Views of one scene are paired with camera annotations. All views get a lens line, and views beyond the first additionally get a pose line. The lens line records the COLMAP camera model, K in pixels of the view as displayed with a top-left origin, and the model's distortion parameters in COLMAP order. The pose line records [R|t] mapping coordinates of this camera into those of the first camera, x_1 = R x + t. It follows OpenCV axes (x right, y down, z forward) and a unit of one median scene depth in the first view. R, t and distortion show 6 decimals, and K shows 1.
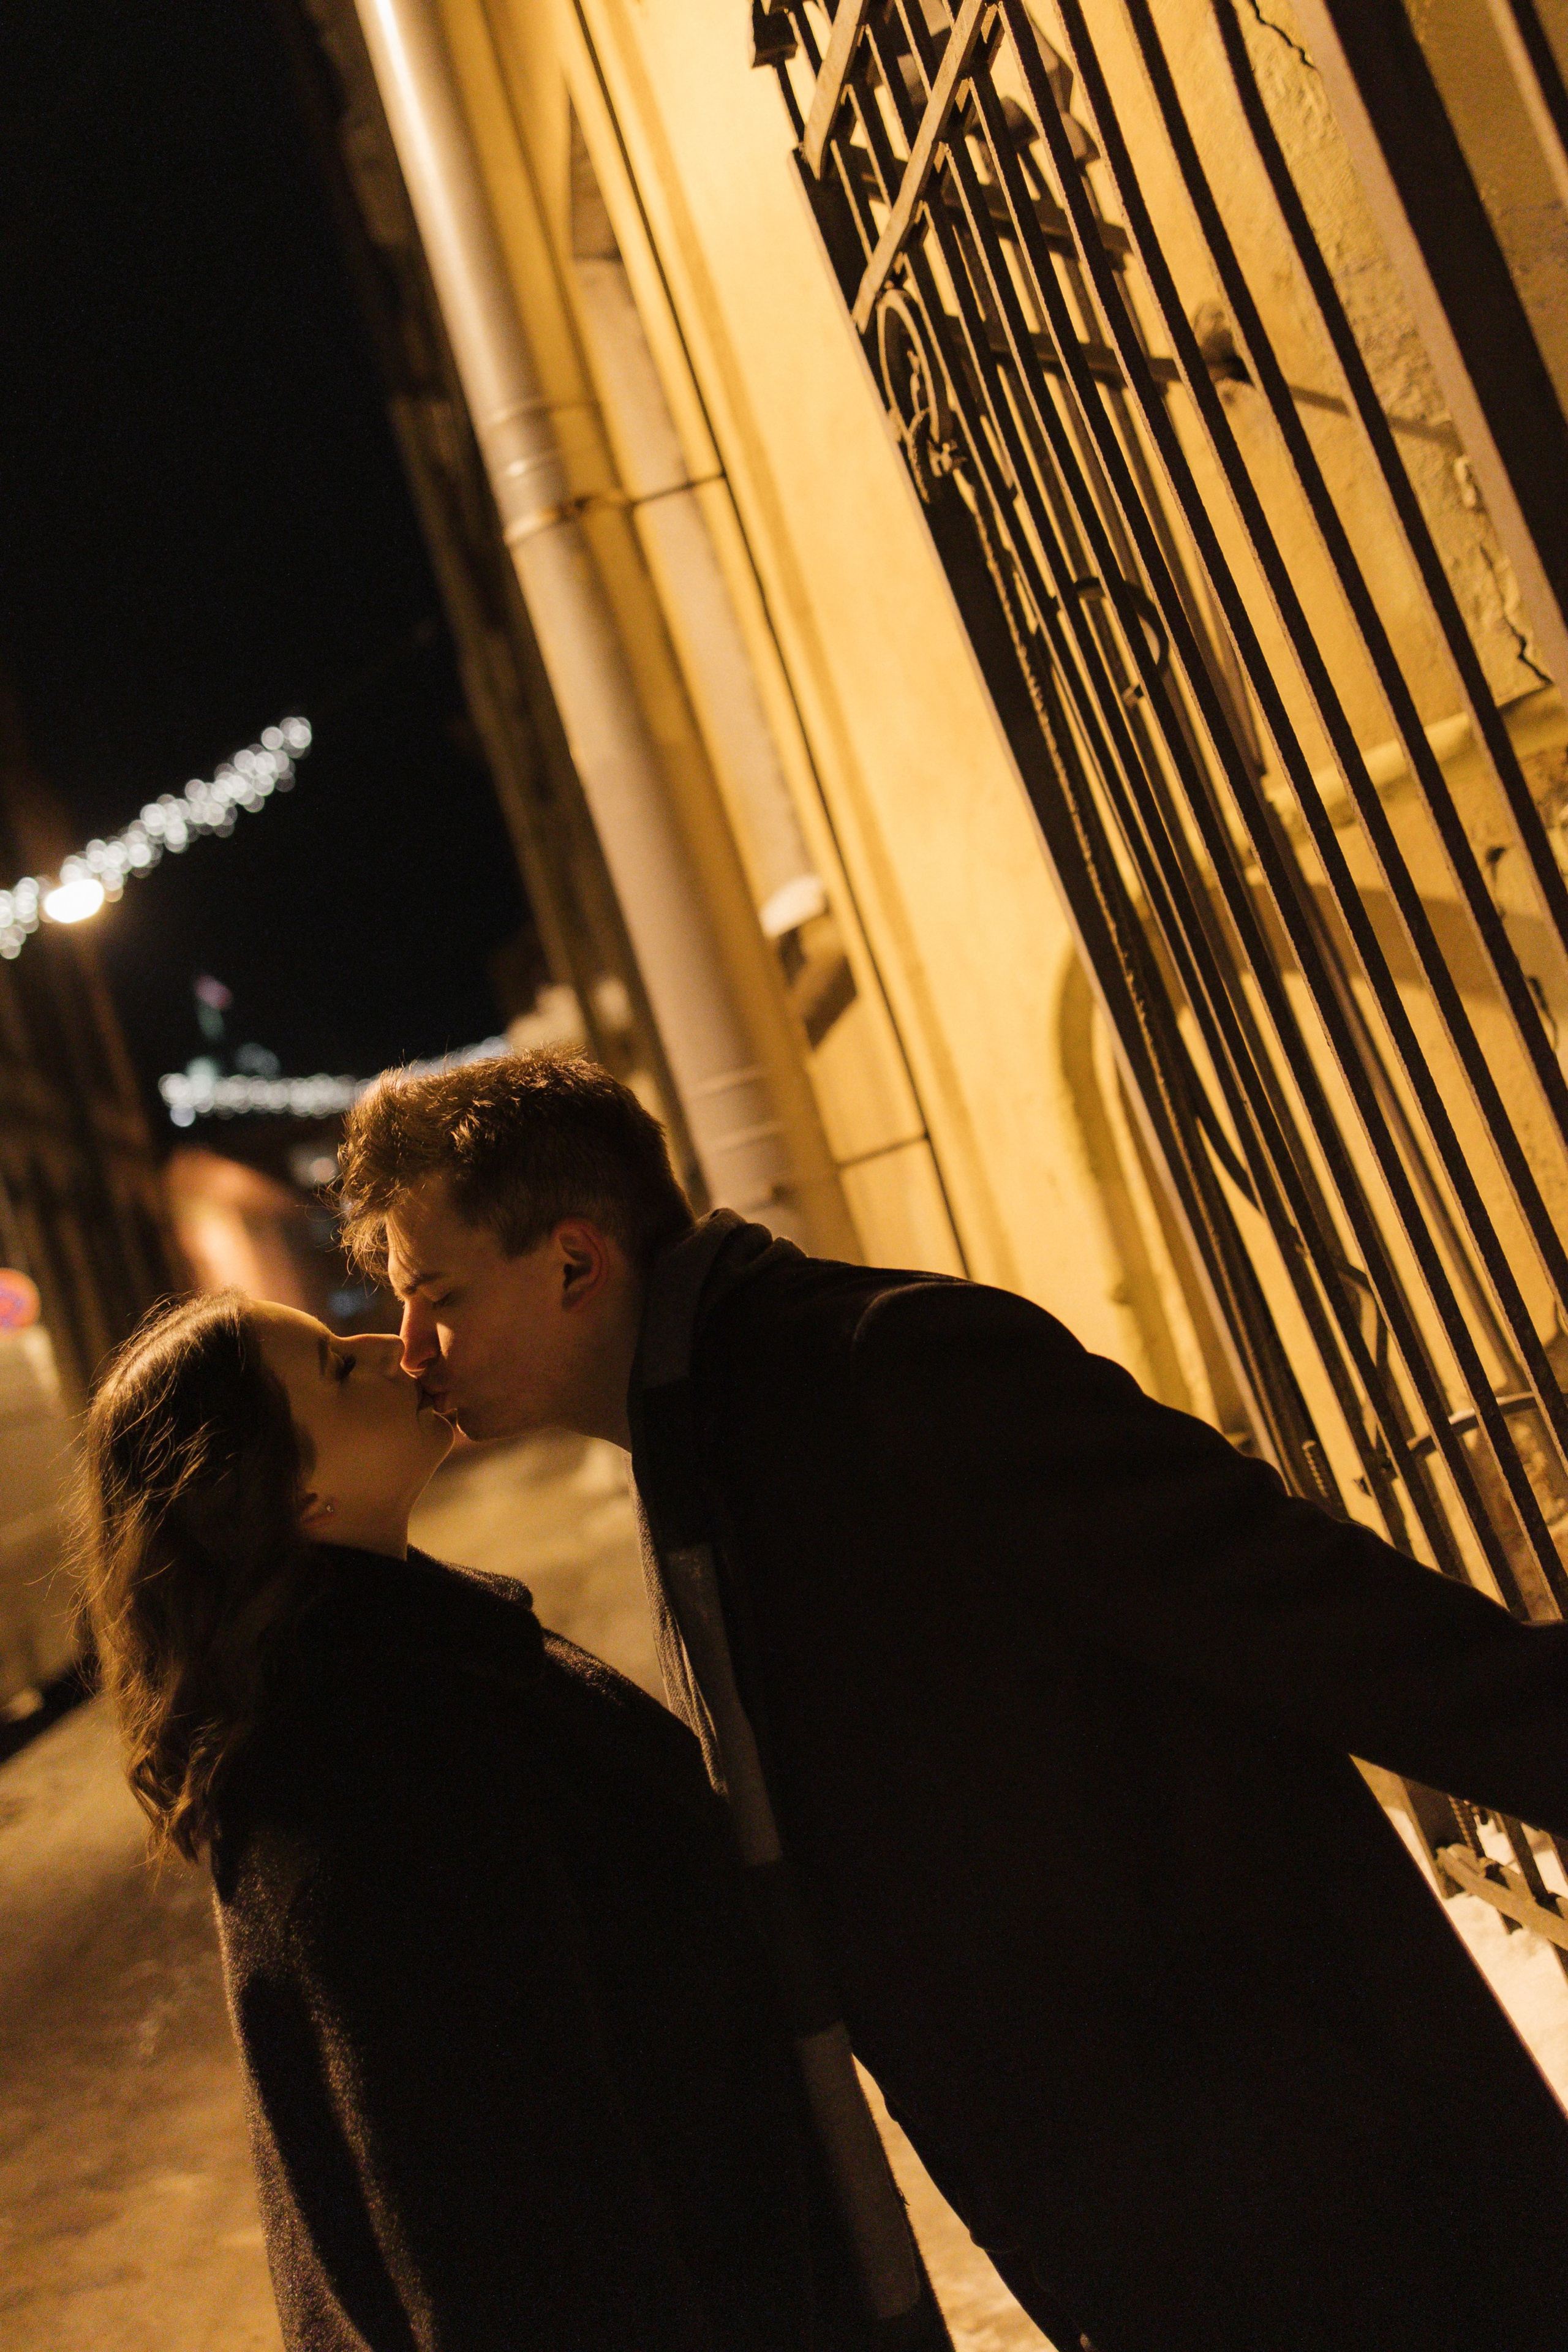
lens RADIAL K [[3828.5, 0, 784.0], [0, 3828.5, 1176.0], [0, 0, 1]] dist [0.123497, -0.080355]
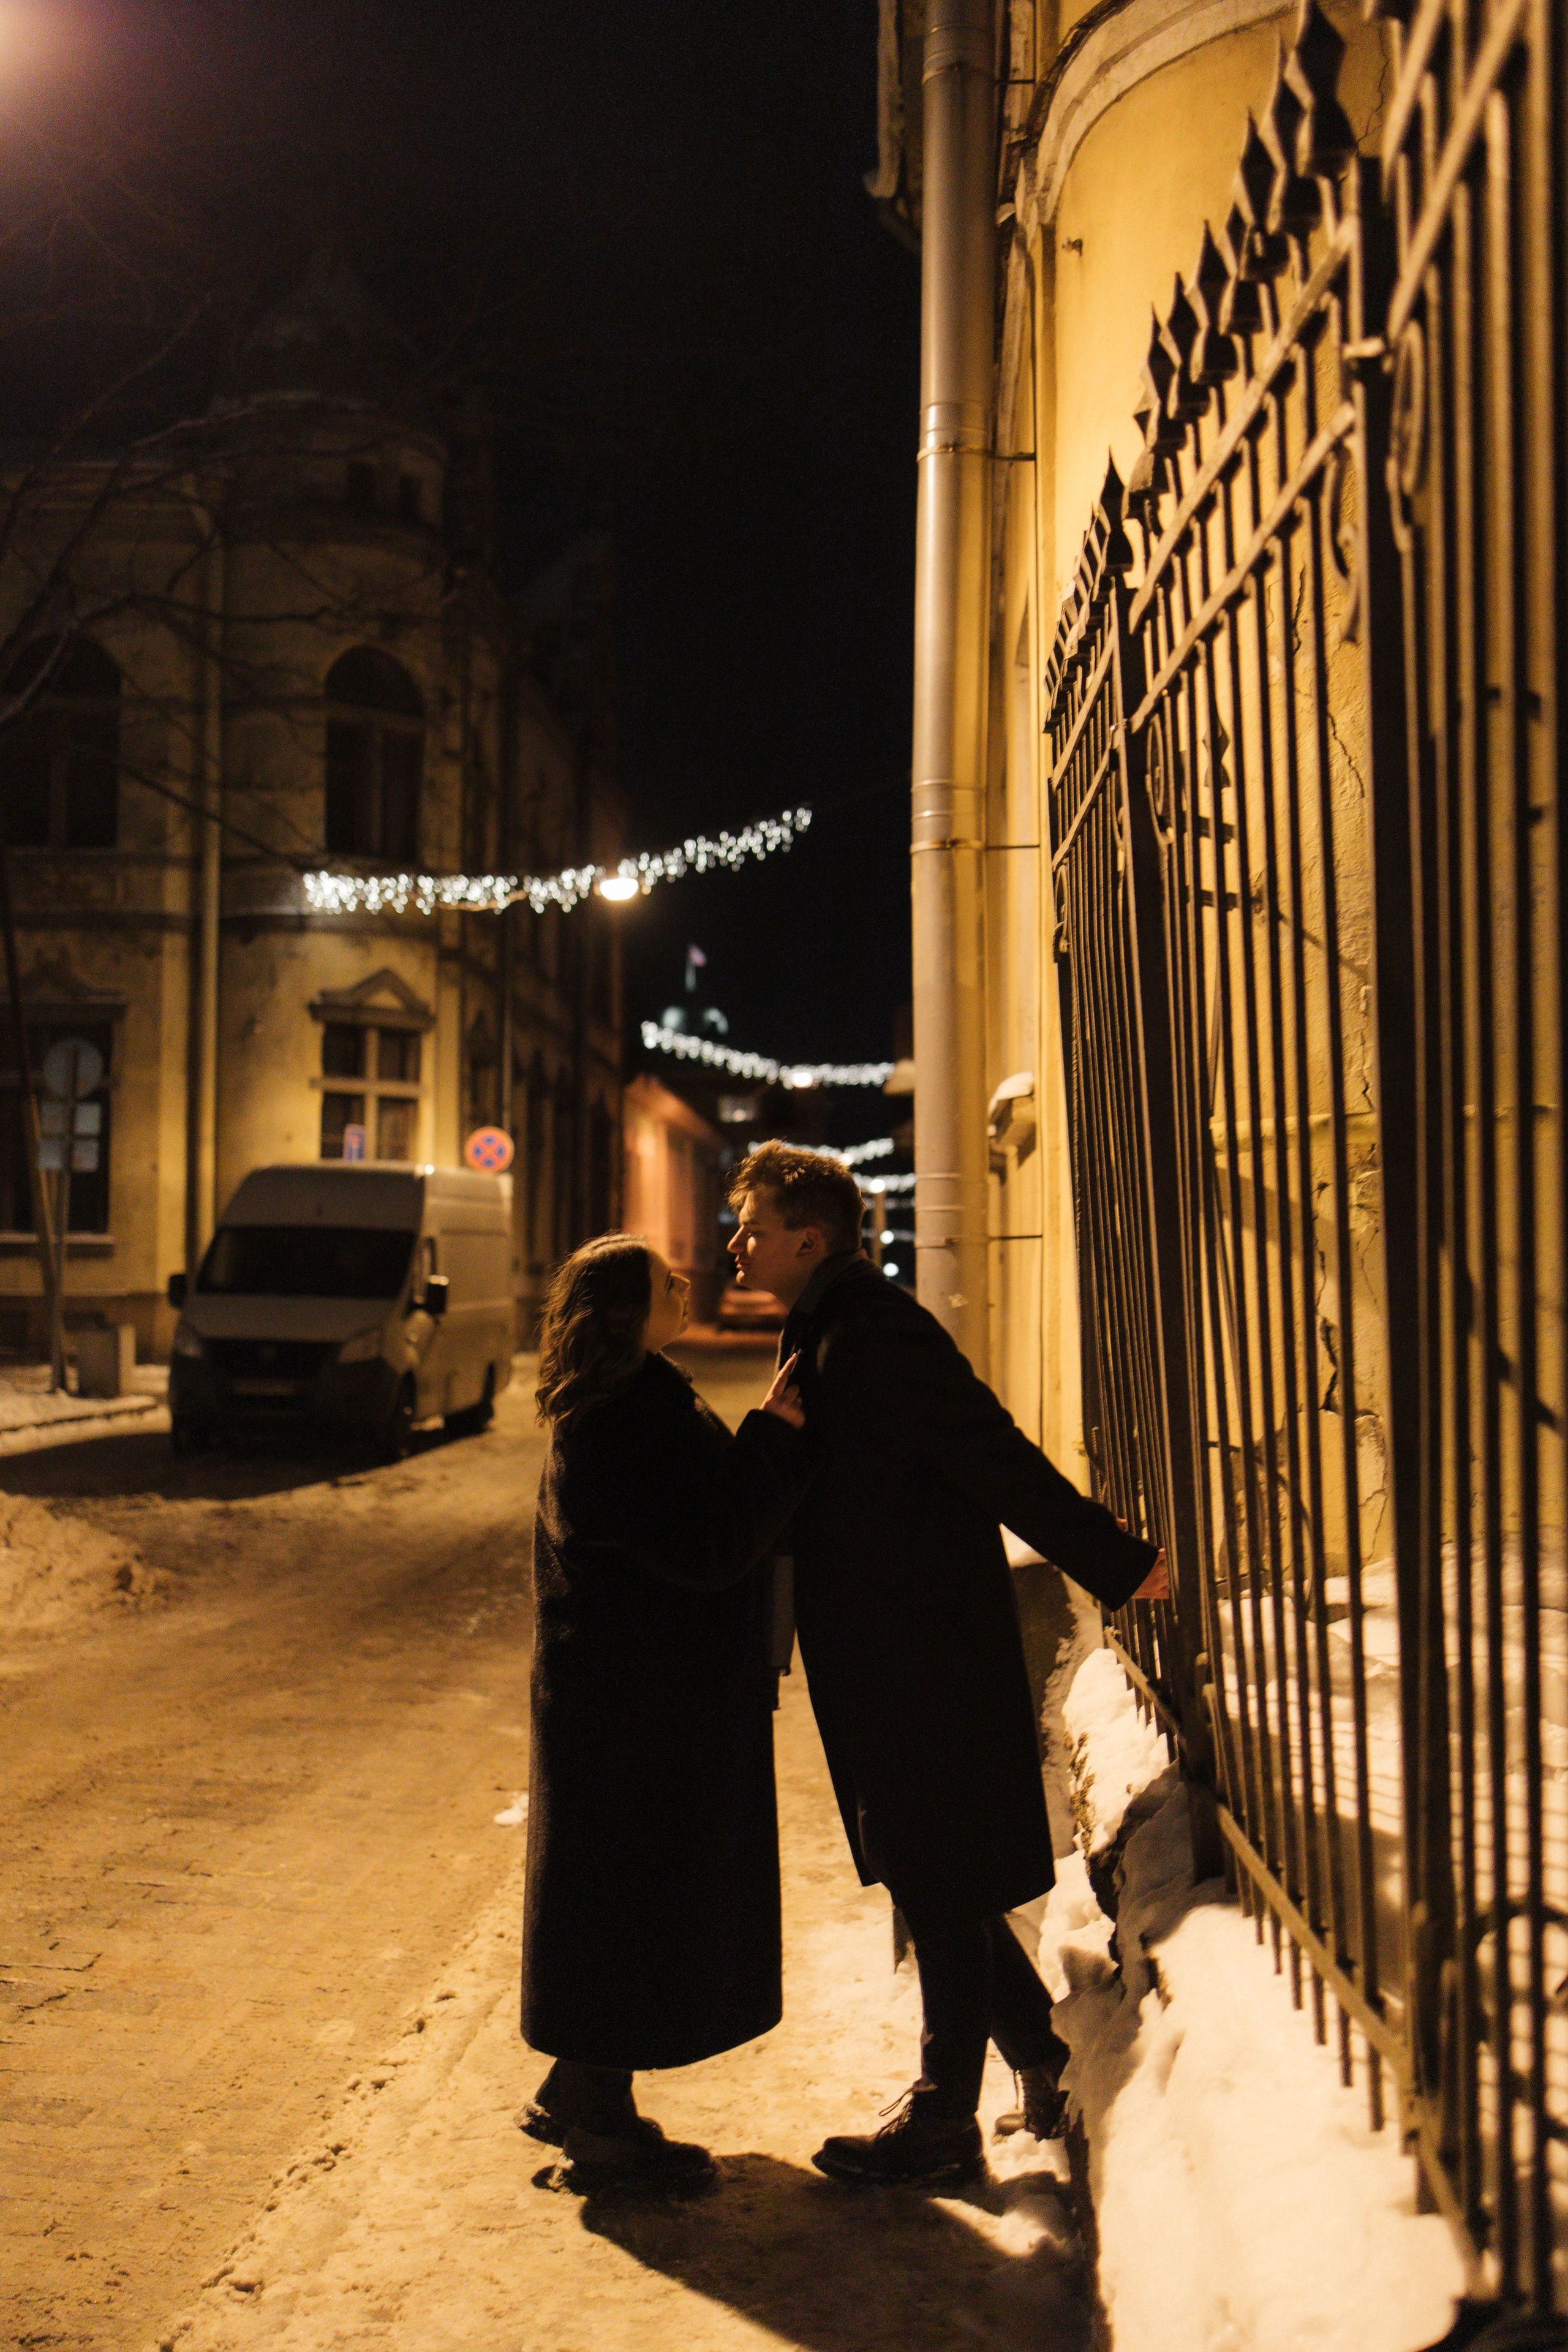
lens RADIAL K [[3828.5, 0, 784.0], [0, 3828.5, 1176.0], [0, 0, 1]] dist [0.123497, -0.080355]
pose [[0.953283, 0.282243, -0.107660, 0.083650], [-0.281170, 0.959323, 0.025335, -0.038404], [0.110432, 0.006119, 0.993865, -0.608638]]
